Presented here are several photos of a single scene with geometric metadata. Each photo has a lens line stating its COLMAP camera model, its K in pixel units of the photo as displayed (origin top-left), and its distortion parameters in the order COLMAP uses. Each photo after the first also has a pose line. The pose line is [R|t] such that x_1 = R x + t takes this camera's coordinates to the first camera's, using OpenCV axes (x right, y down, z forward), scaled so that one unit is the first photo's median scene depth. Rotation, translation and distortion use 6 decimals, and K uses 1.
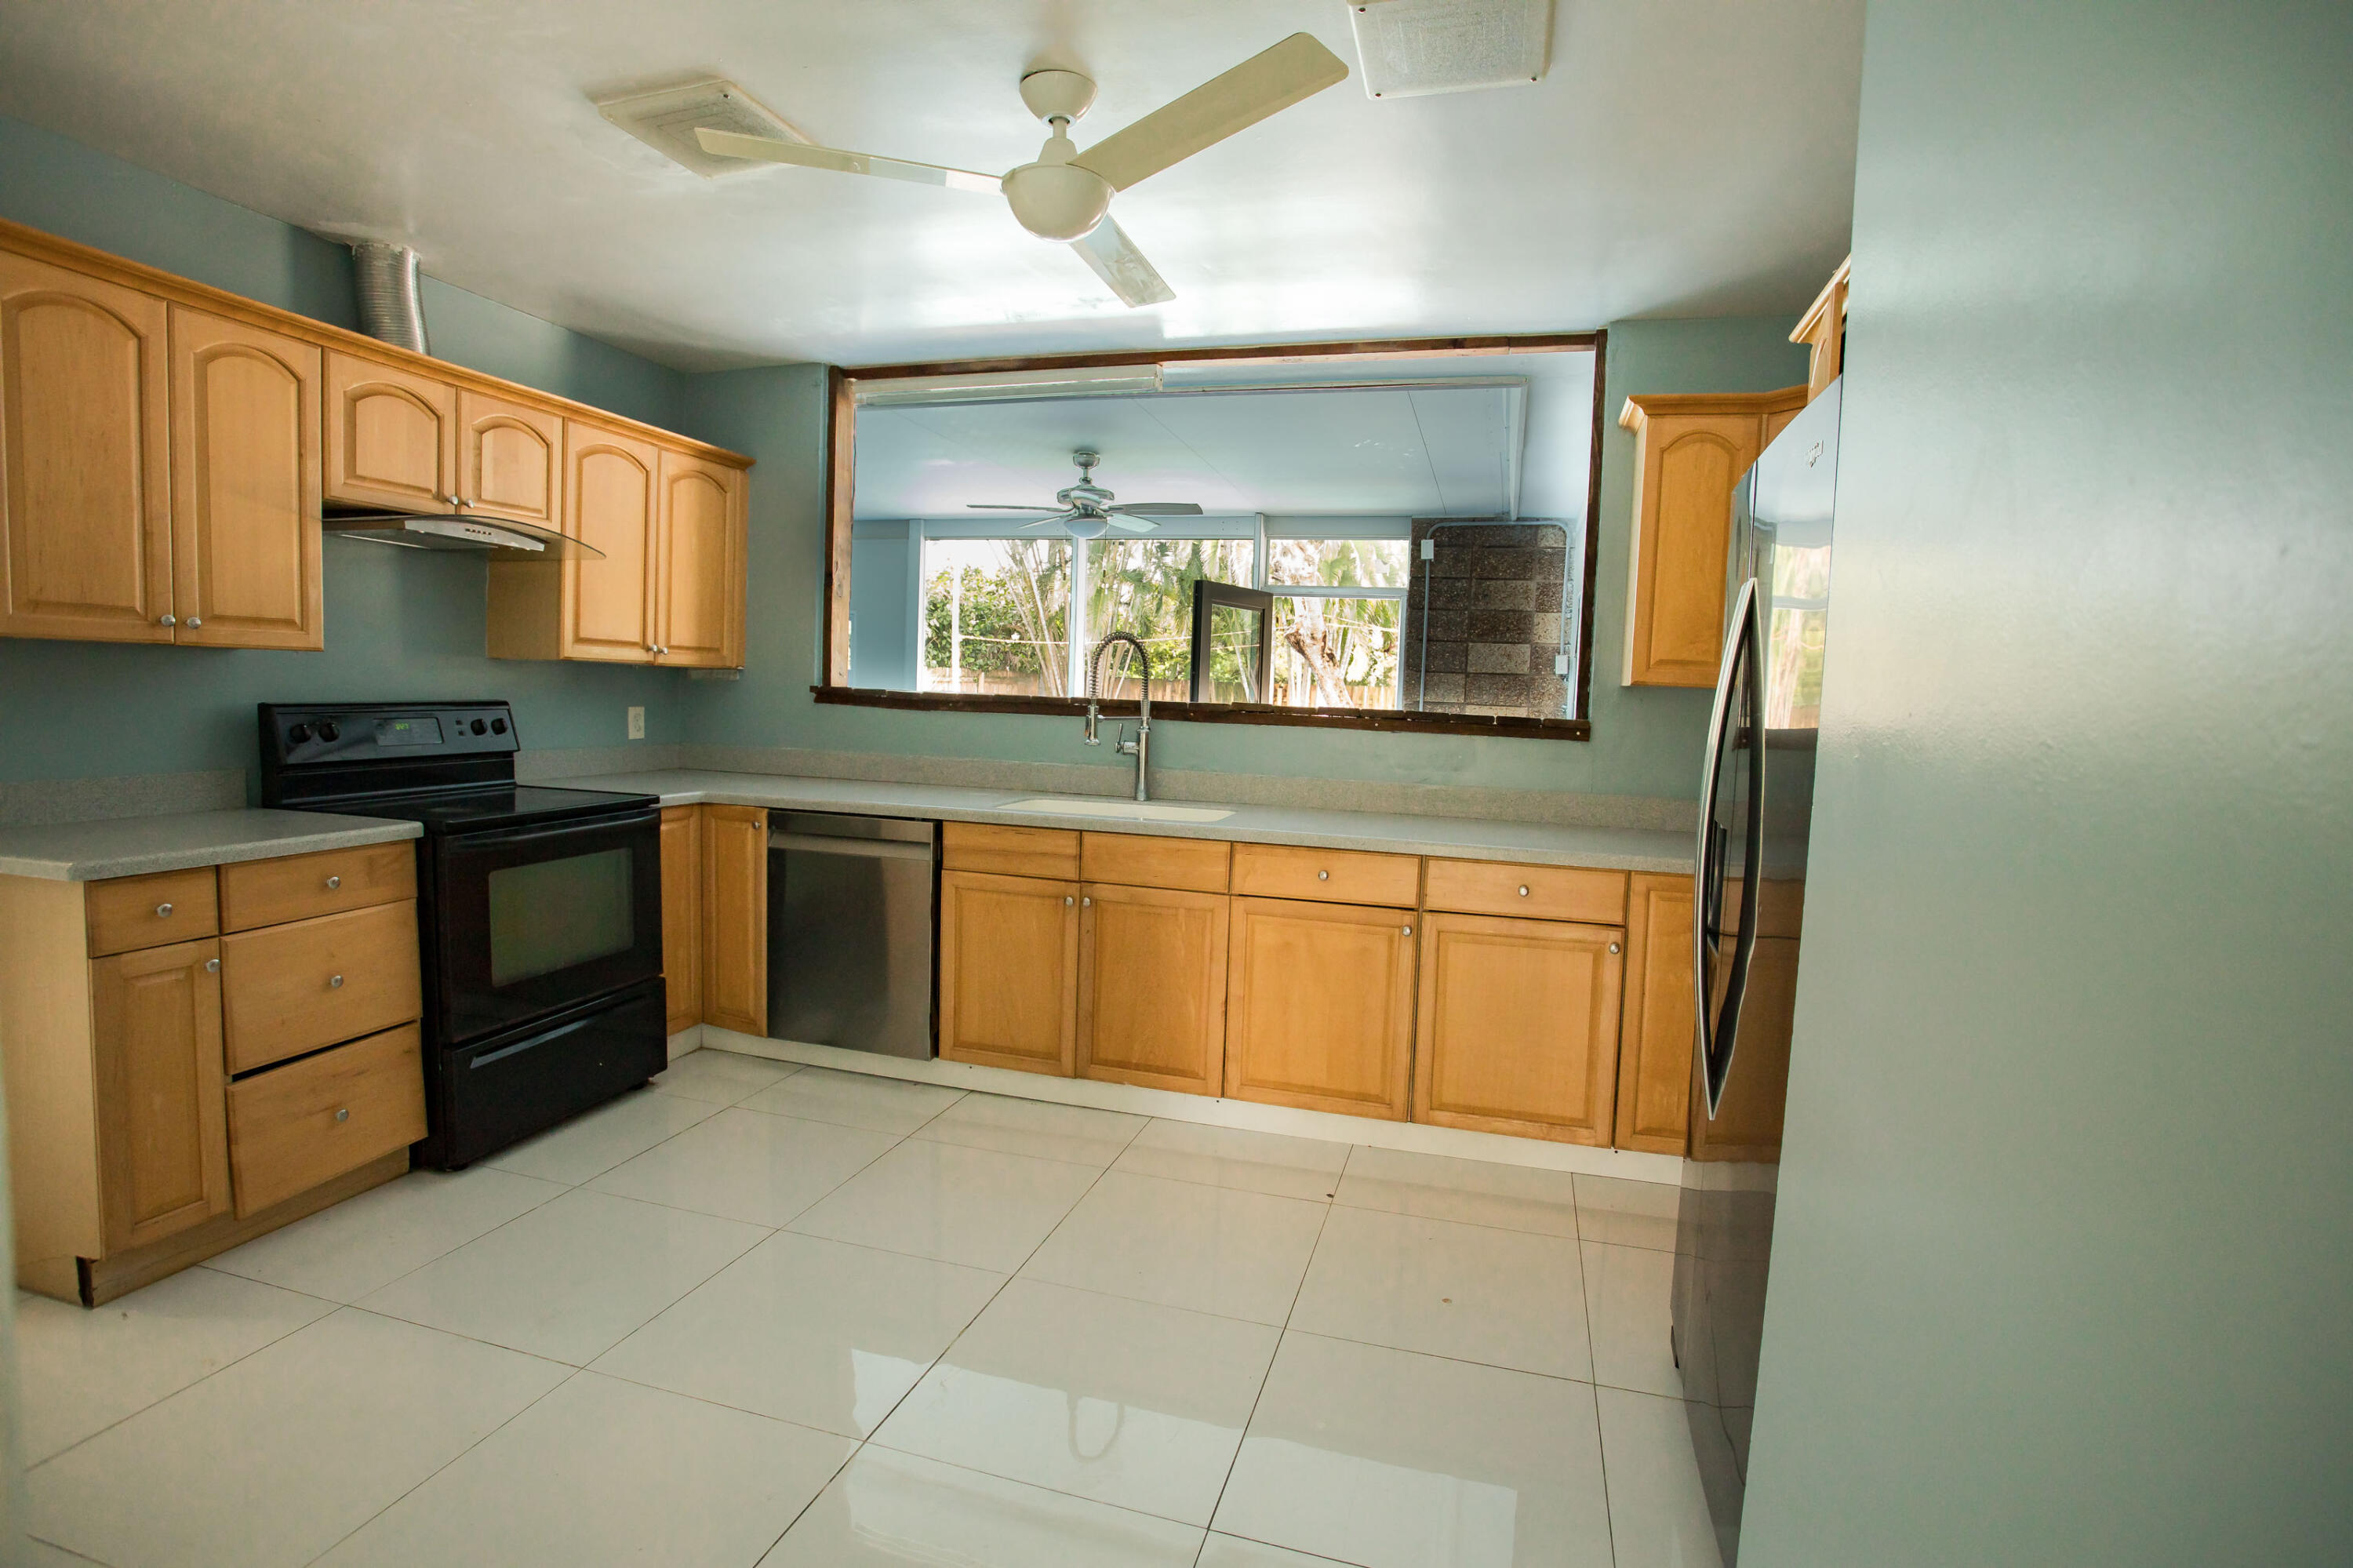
lens RADIAL K [[1195.6, 0, 1176.5], [0, 1195.6, 784.0], [0, 0, 1]] dist [0.001133, 0.000341]
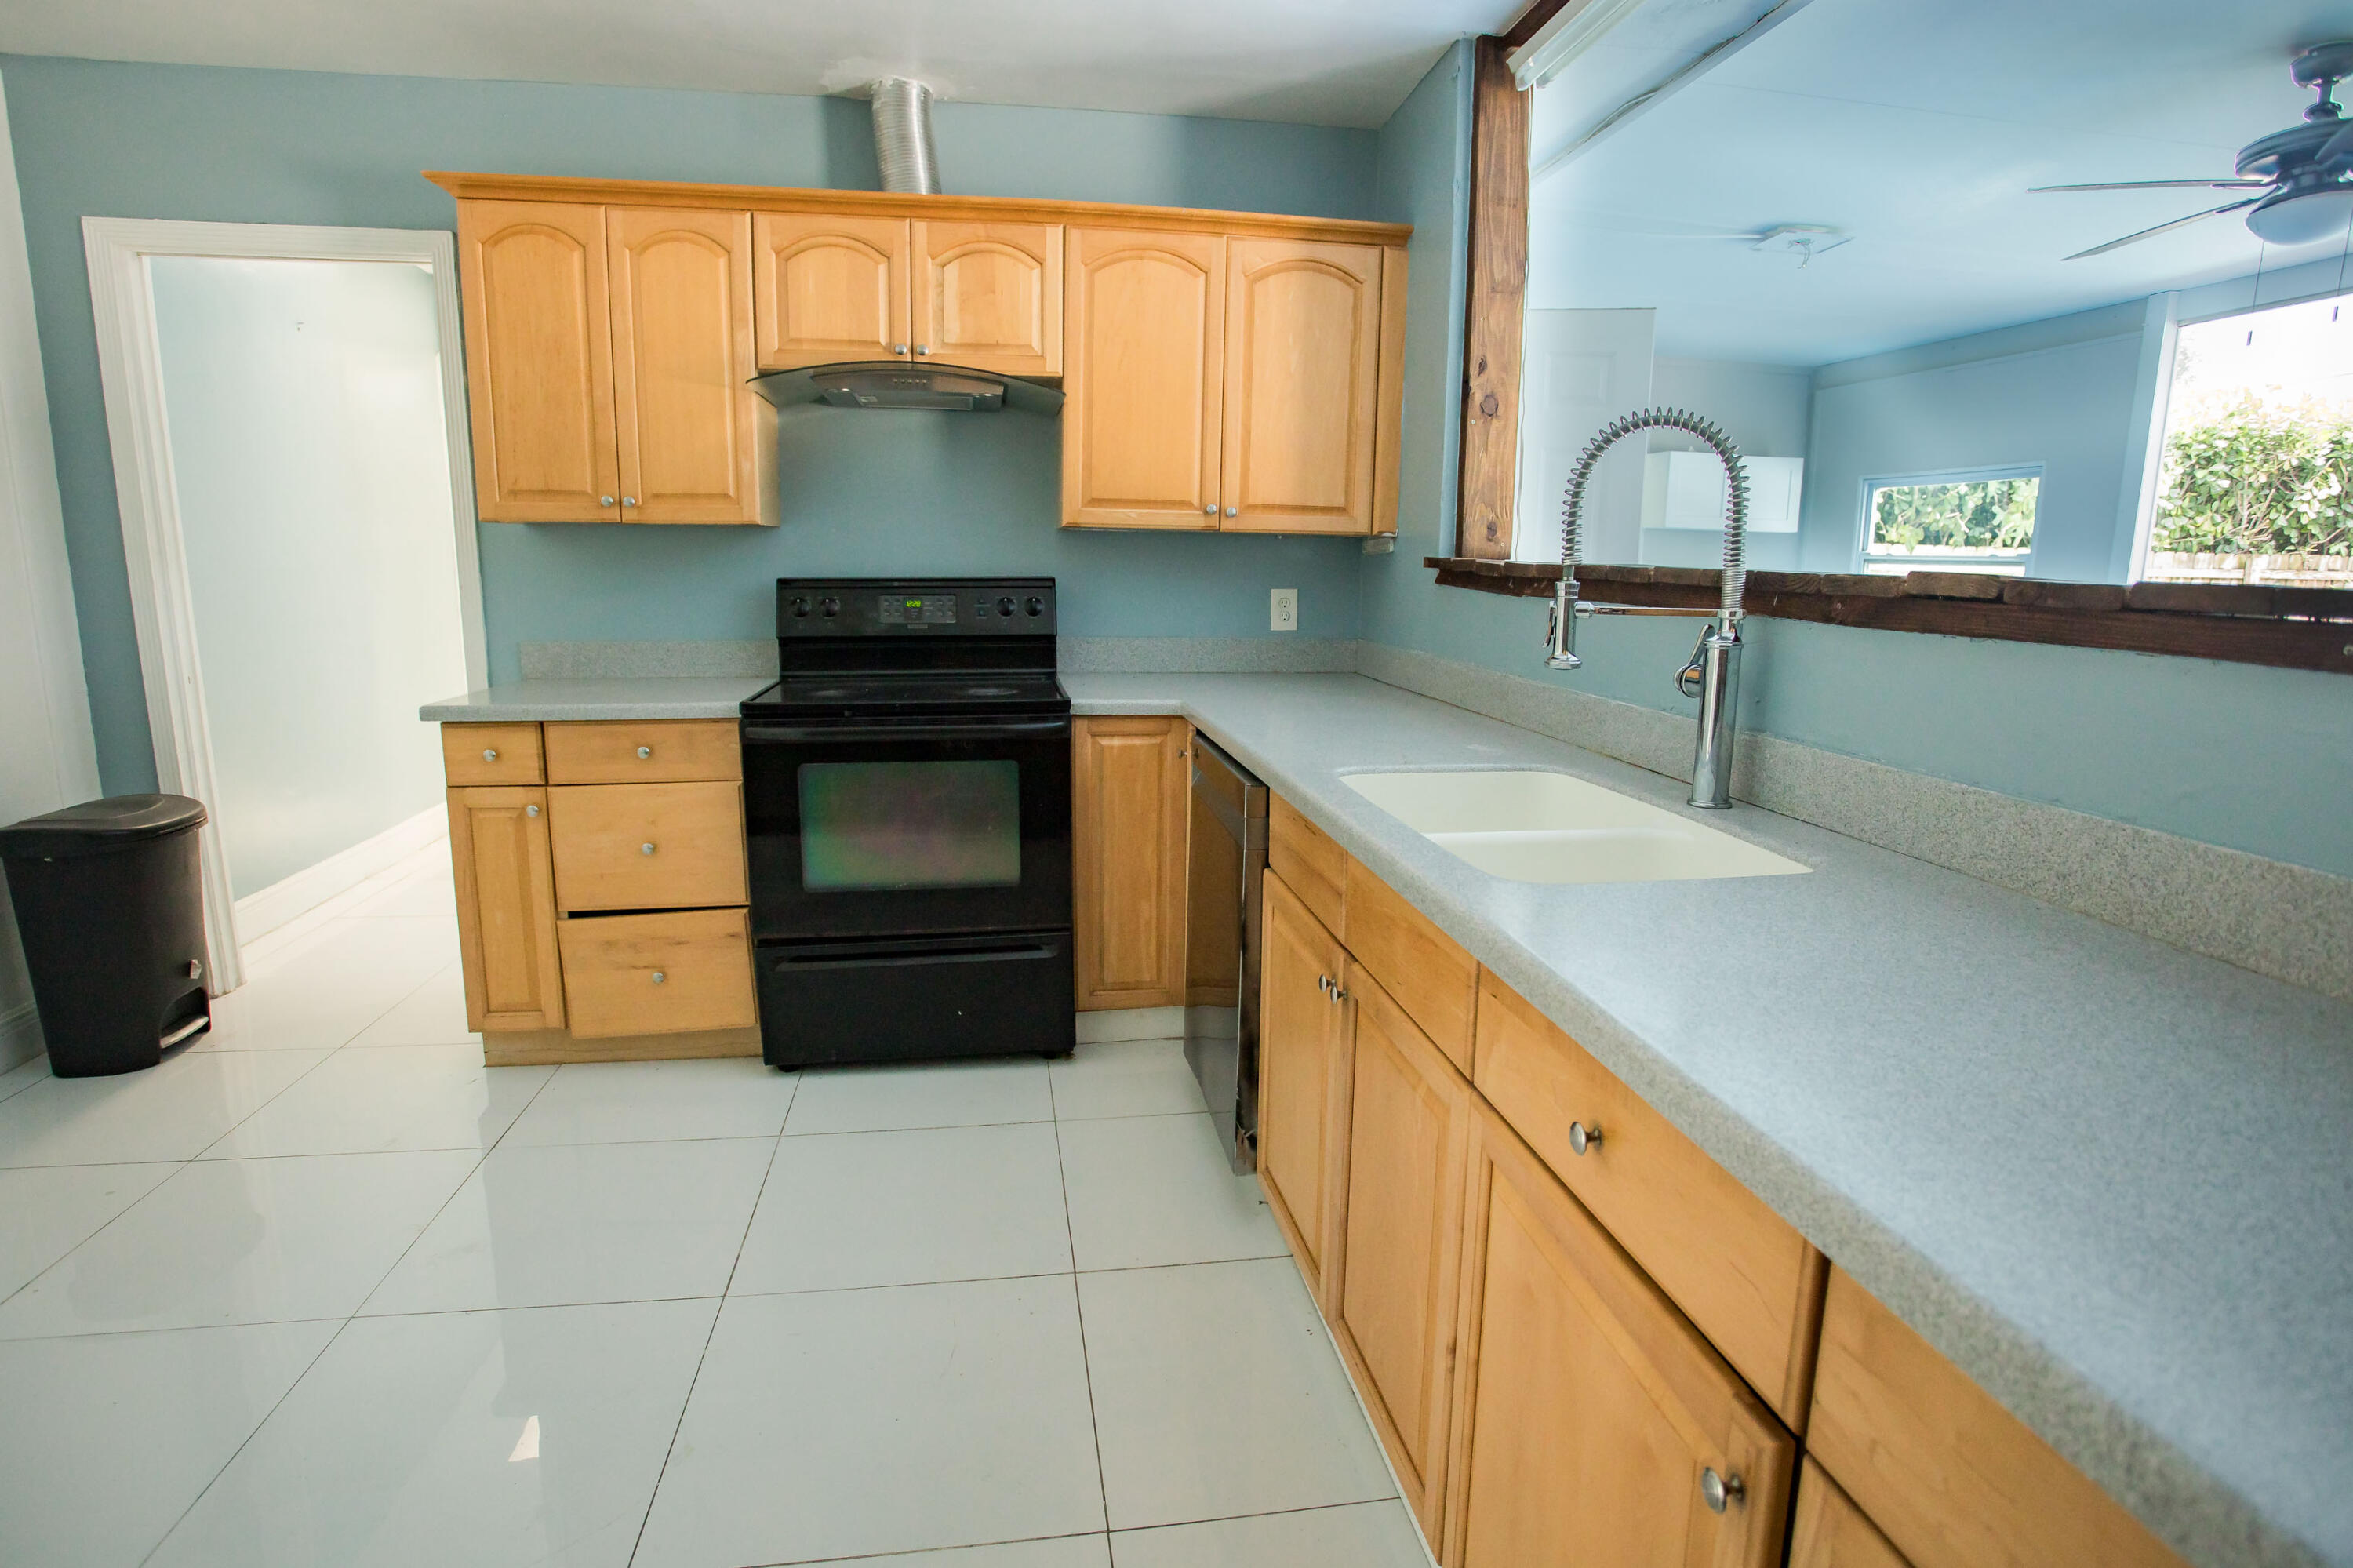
lens RADIAL K [[1255.3, 0, 1176.5], [0, 1255.3, 784.0], [0, 0, 1]] dist [-0.051500, 0.000580]
pose [[0.426658, 0.138155, -0.893799, 0.357711], [-0.073048, 0.990299, 0.118201, -0.039937], [0.901458, 0.014859, 0.432611, 0.778167]]
